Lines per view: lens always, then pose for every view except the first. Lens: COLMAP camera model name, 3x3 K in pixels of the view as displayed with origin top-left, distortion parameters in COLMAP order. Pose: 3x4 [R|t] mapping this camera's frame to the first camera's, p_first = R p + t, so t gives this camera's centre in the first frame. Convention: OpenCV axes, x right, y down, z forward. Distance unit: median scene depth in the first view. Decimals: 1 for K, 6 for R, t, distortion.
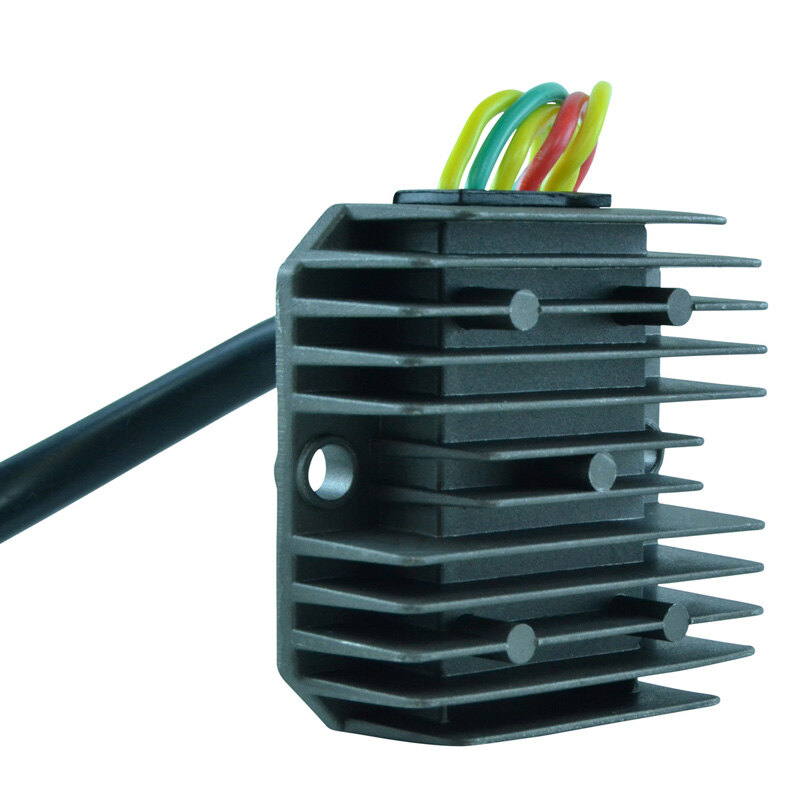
lens RADIAL K [[2844.3, 0, 400.0], [0, 2844.3, 400.0], [0, 0, 1]] dist [-0.161413, -0.822975]
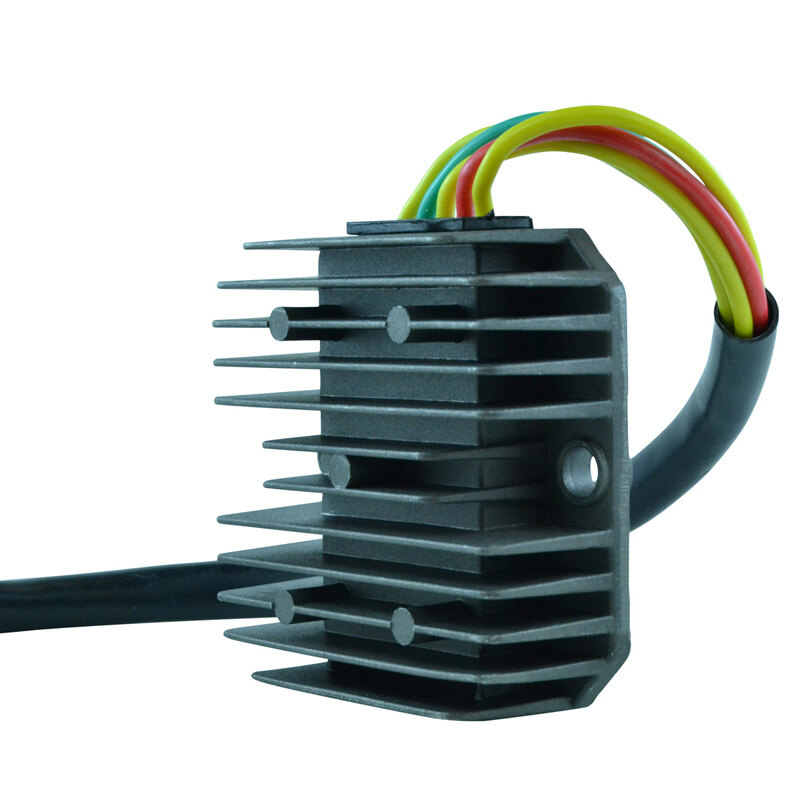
lens RADIAL K [[2844.3, 0, 400.0], [0, 2844.3, 400.0], [0, 0, 1]] dist [-0.161413, -0.822975]
pose [[-0.118820, 0.038755, -0.992159, 1.149468], [-0.045804, 0.997960, 0.044467, -0.052065], [0.991859, 0.050728, -0.116803, 1.128954]]
